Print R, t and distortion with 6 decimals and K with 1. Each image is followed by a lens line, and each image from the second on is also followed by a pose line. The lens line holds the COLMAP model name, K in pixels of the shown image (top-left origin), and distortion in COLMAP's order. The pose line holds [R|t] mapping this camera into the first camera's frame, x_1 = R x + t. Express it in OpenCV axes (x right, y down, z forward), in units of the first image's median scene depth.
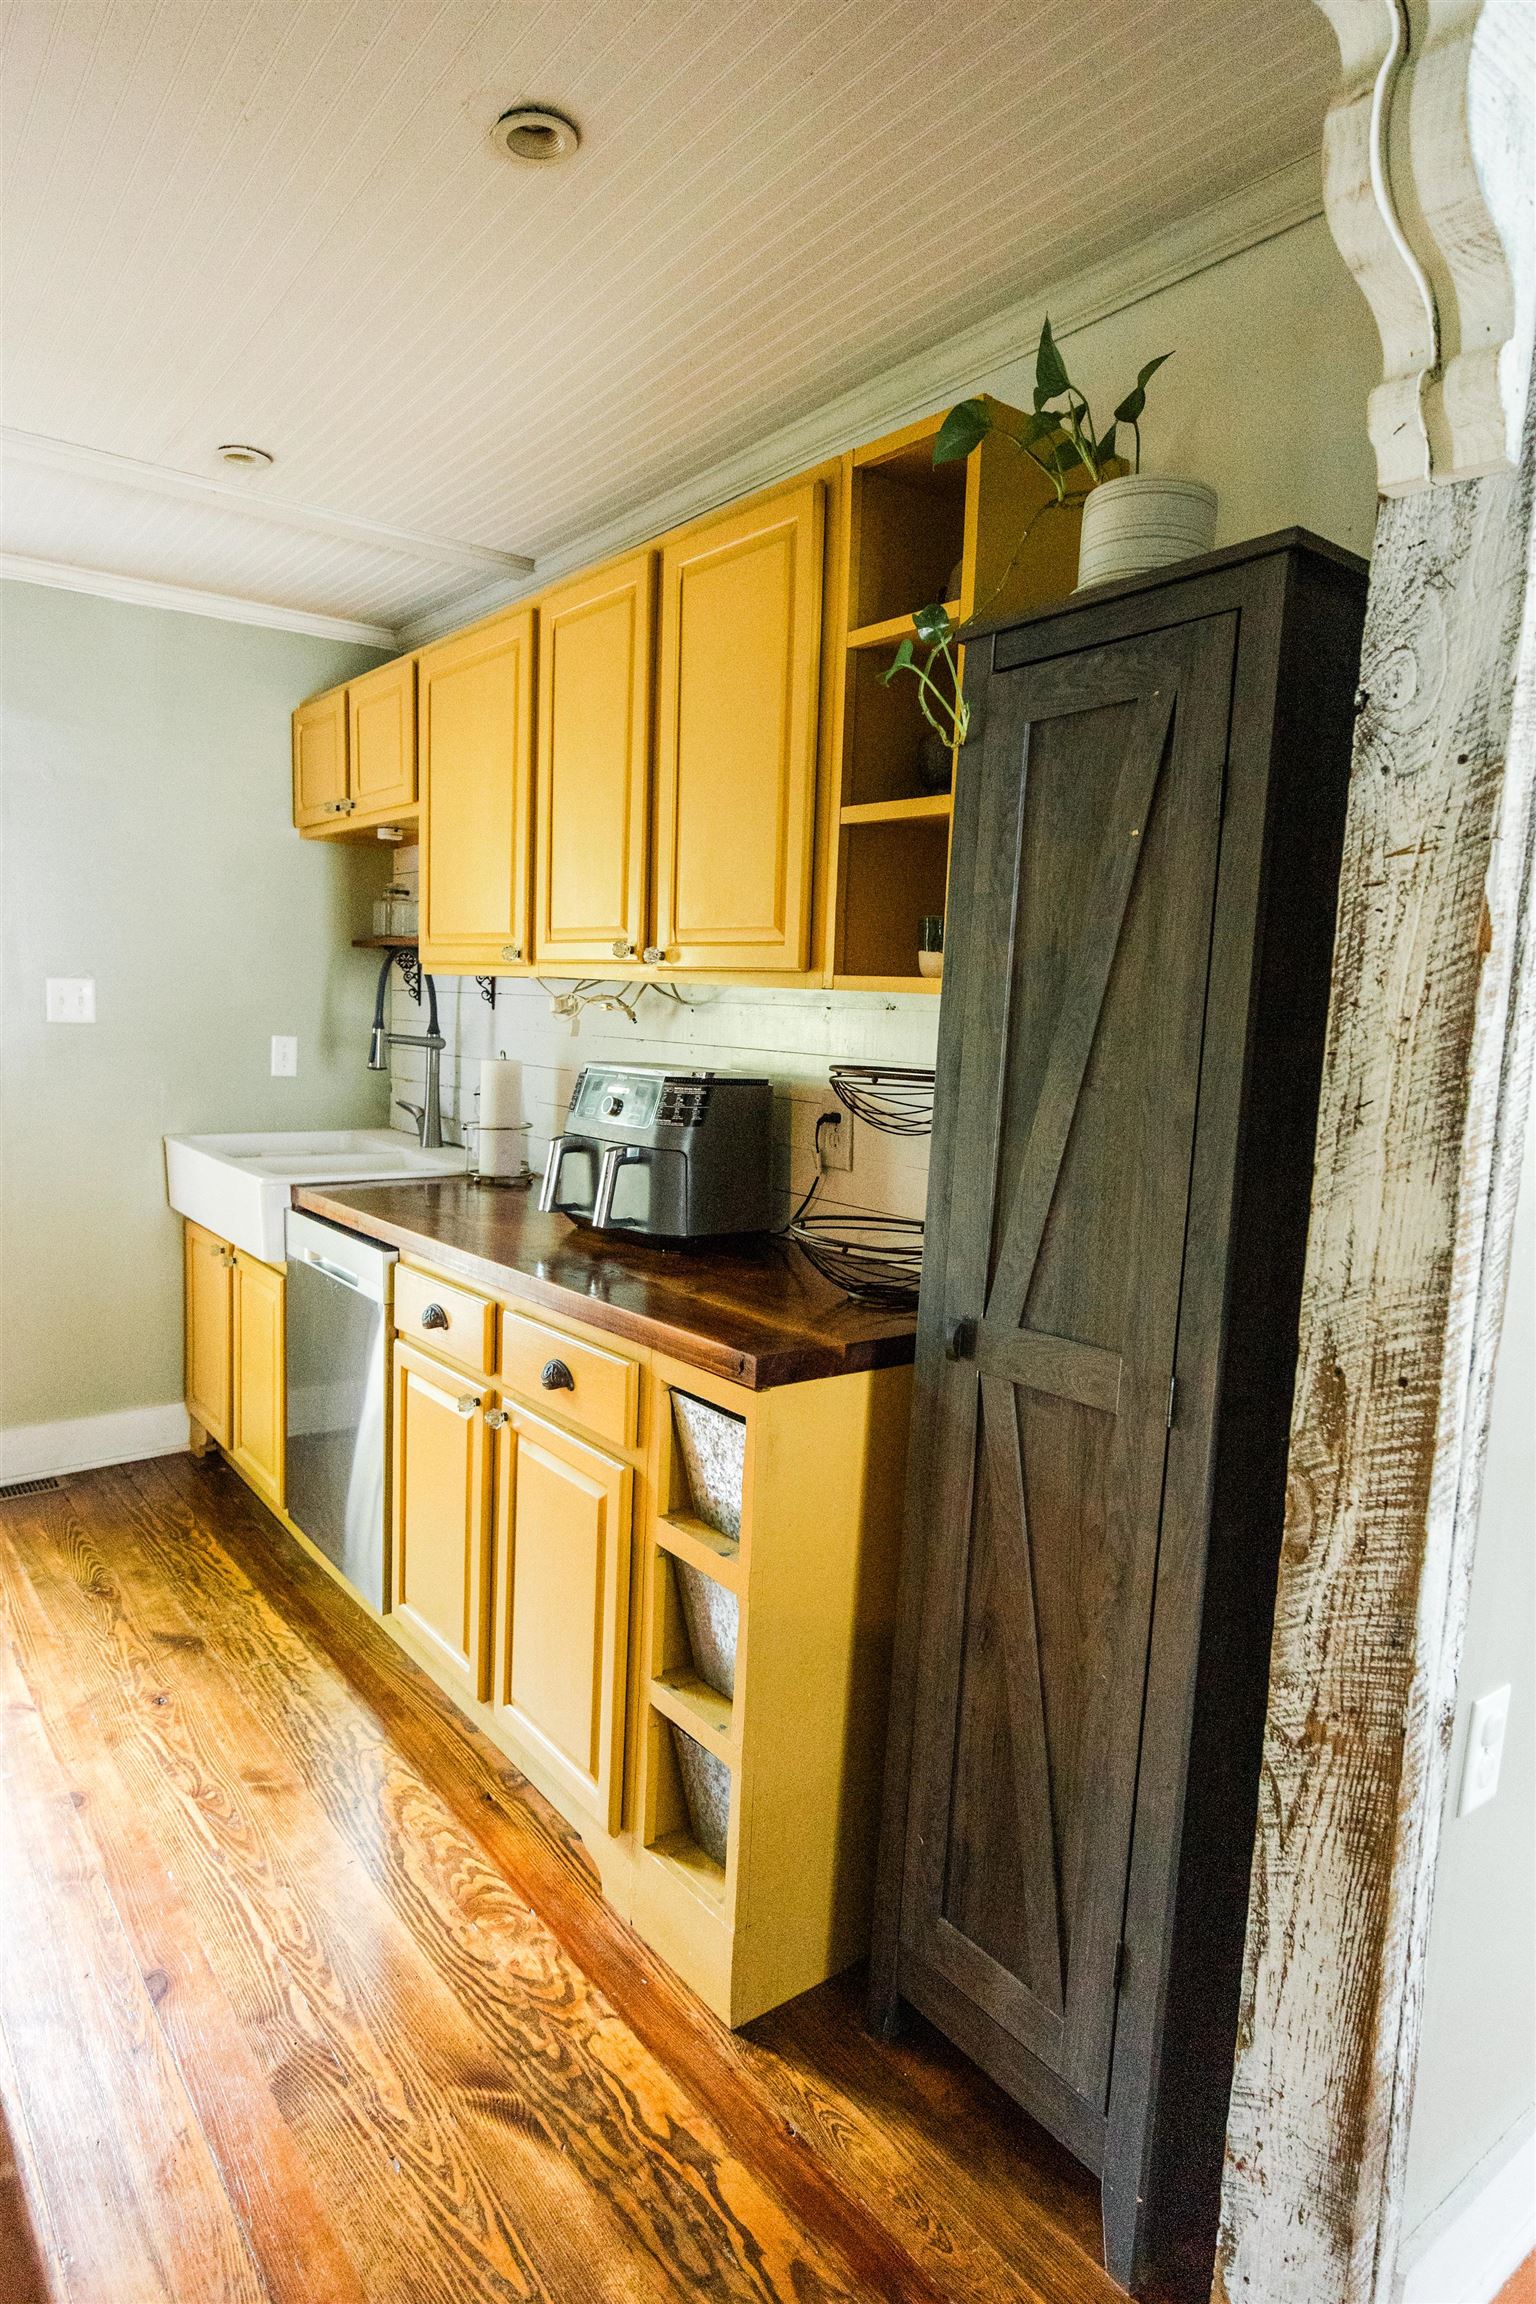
lens RADIAL K [[1352.8, 0, 770.9], [0, 1352.8, 1153.9], [0, 0, 1]] dist [-0.001054, -0.005221]
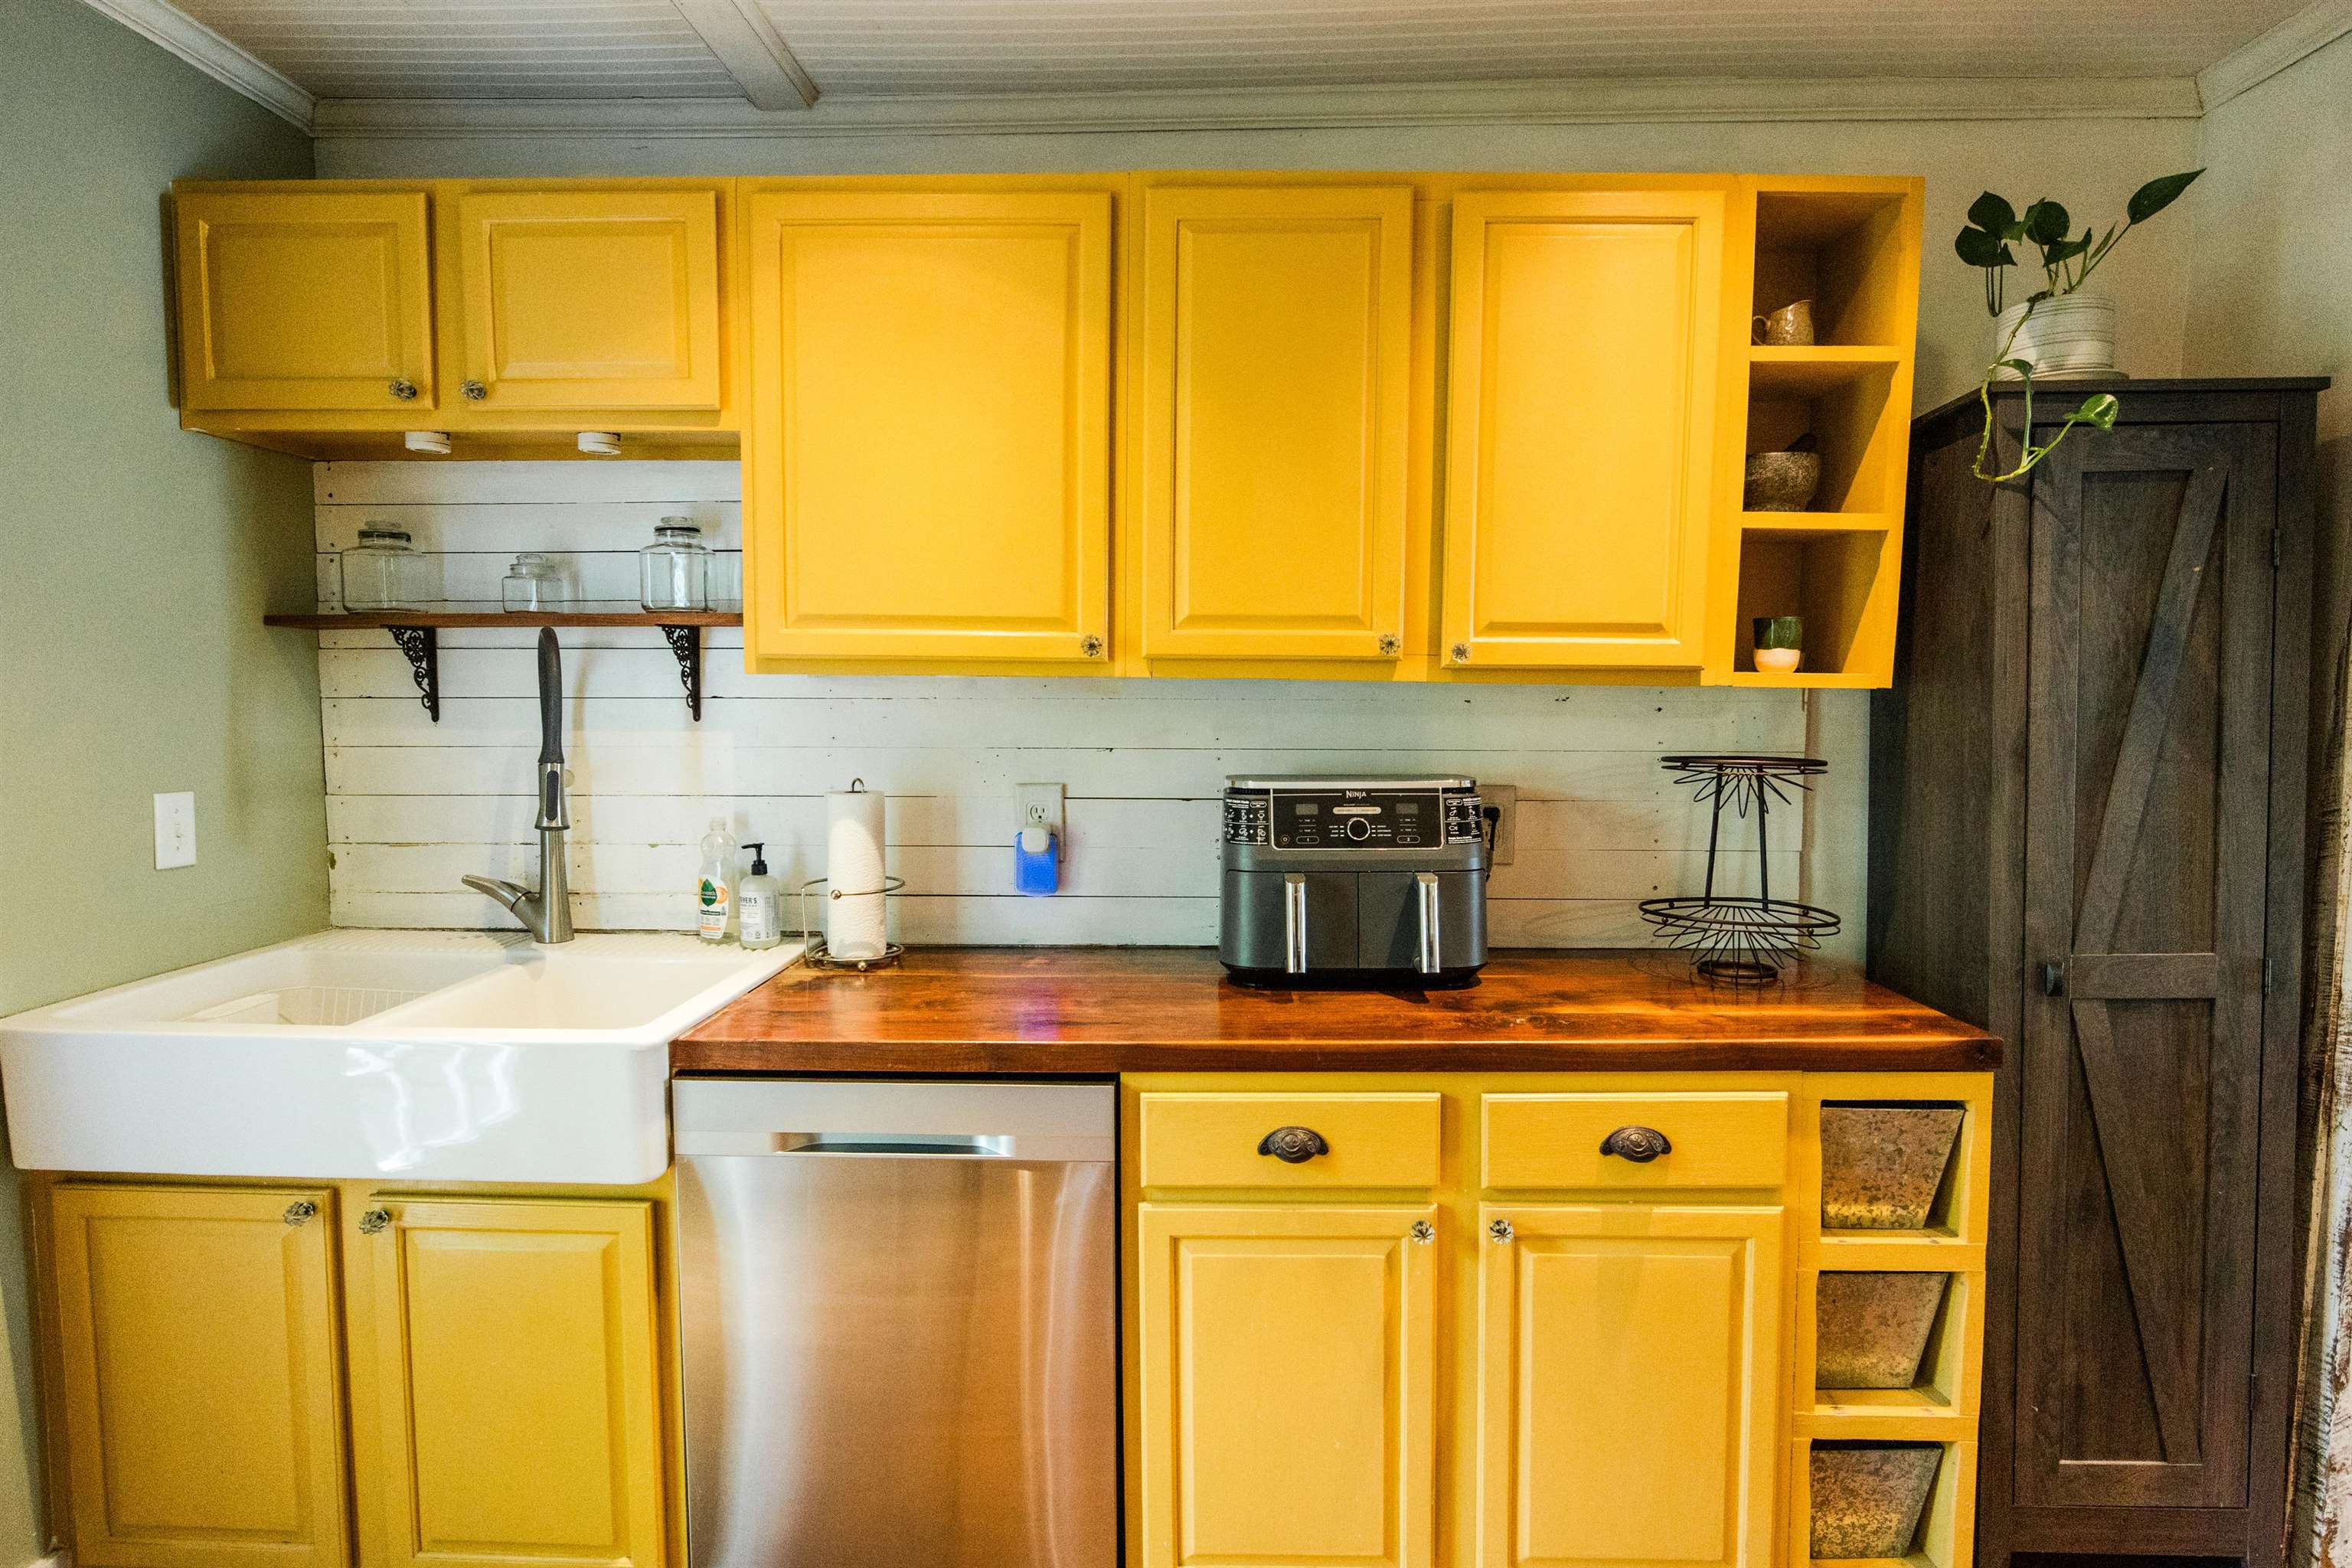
lens RADIAL K [[1279.2, 0, 1165.0], [0, 1279.2, 772.7], [0, 0, 1]] dist [0.011842, -0.004469]
pose [[0.617022, -0.090594, 0.781714, -1.121052], [0.107585, 0.993736, 0.030247, -0.148585], [-0.779557, 0.065438, 0.622904, 0.817654]]
